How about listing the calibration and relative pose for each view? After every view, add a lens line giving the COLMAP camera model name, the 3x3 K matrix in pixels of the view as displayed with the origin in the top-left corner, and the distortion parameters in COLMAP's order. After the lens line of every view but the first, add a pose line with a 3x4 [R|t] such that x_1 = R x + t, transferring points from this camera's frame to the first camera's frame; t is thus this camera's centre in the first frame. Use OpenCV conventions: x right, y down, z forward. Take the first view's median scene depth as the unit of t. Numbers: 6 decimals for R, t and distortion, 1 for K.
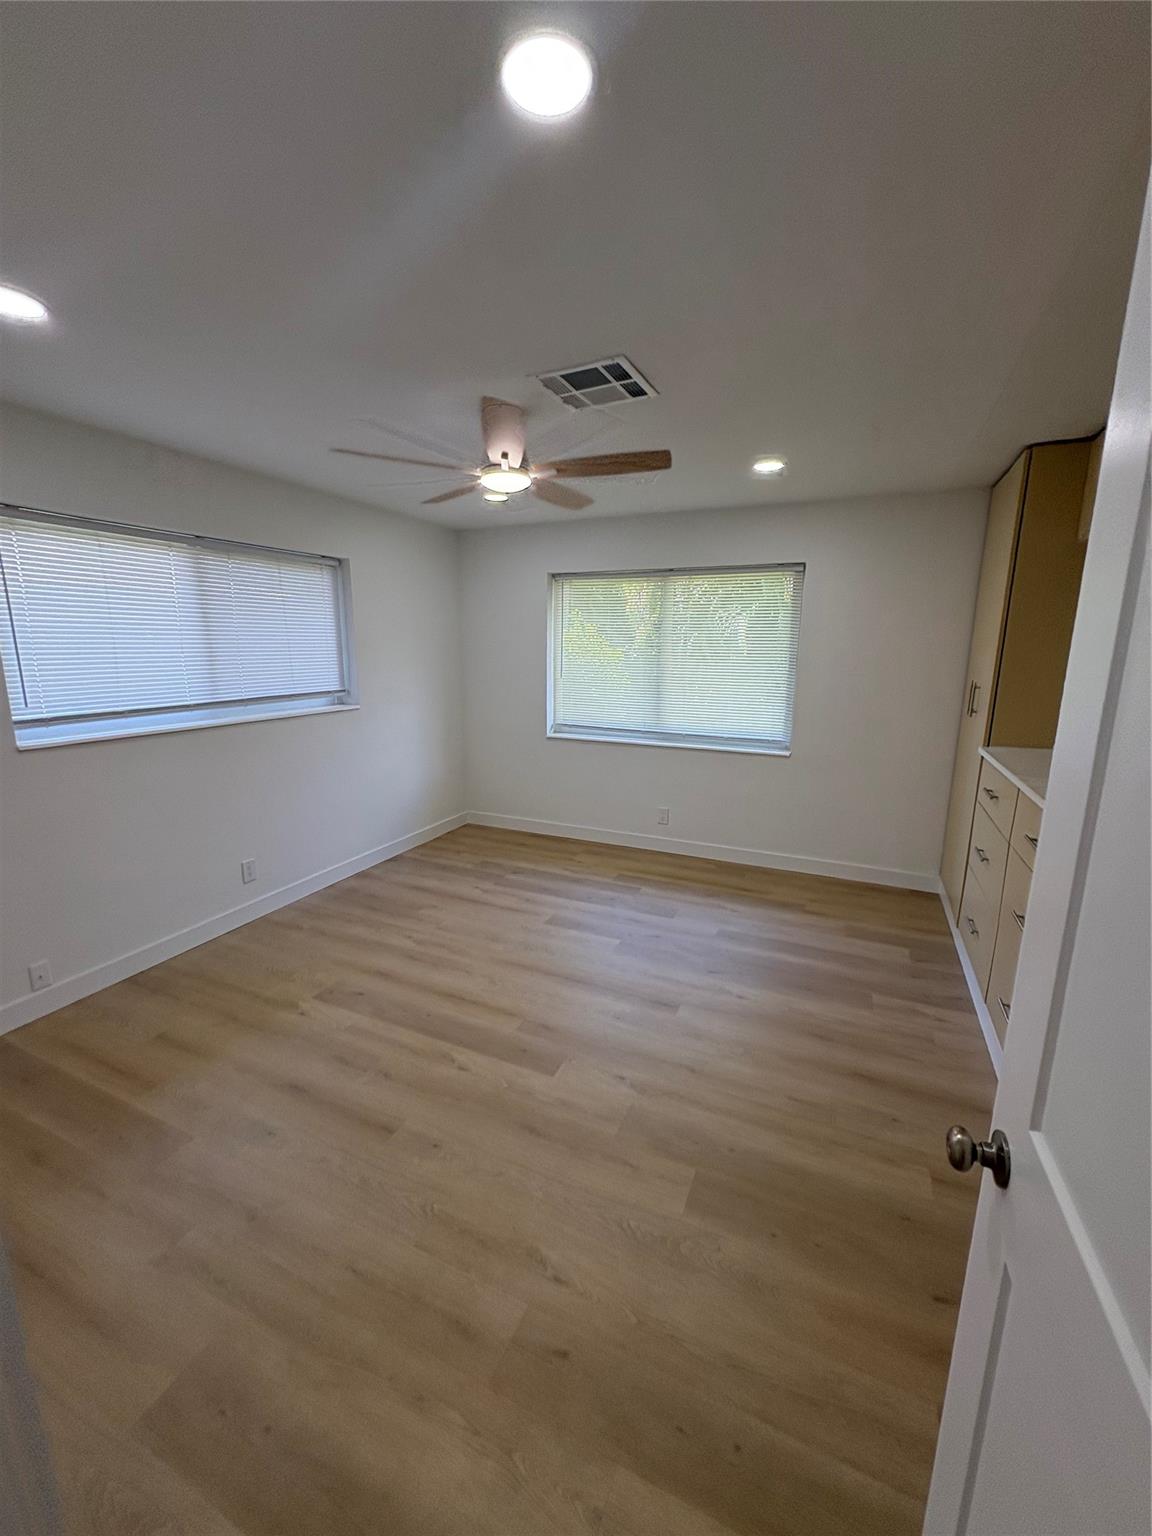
lens RADIAL K [[610.5, 0, 576.8], [0, 610.5, 774.2], [0, 0, 1]] dist [0.000747, 0.000041]
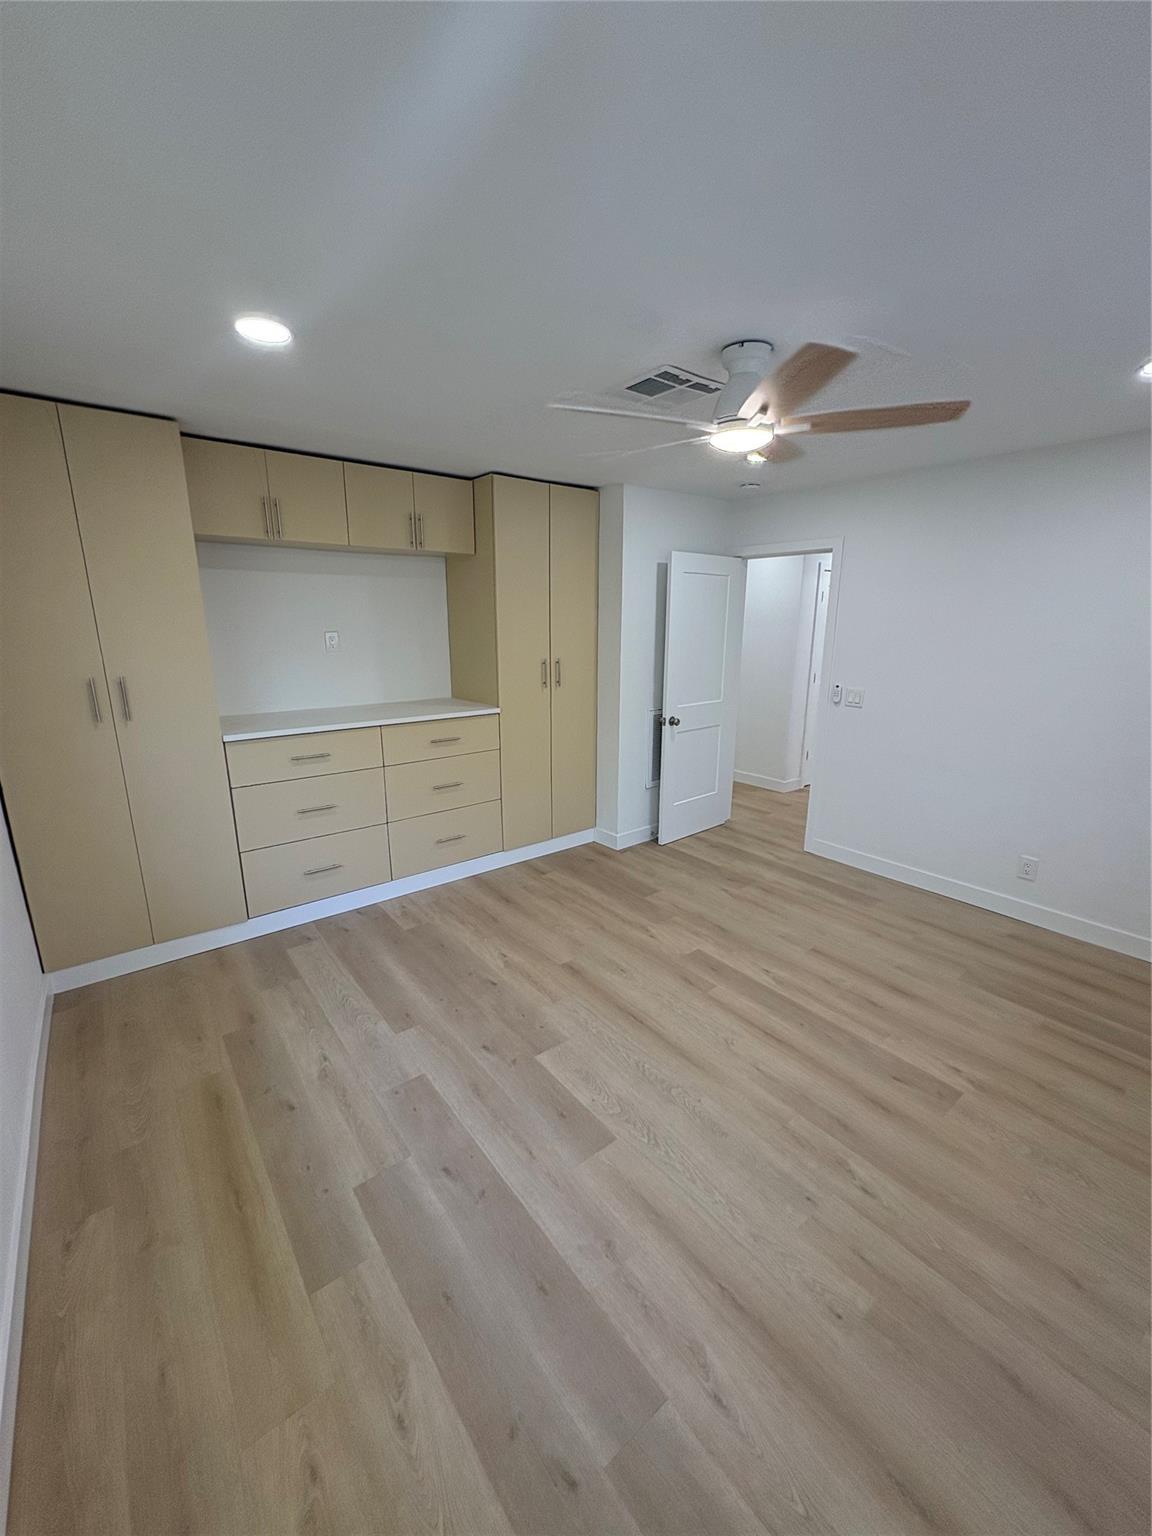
lens RADIAL K [[610.5, 0, 574.9], [0, 610.5, 771.5], [0, 0, 1]] dist [0.000747, 0.000041]
pose [[-0.888356, -0.119738, 0.443268, -0.303097], [0.088005, 0.903098, 0.420321, -0.398677], [-0.450643, 0.412404, -0.791735, 1.747800]]
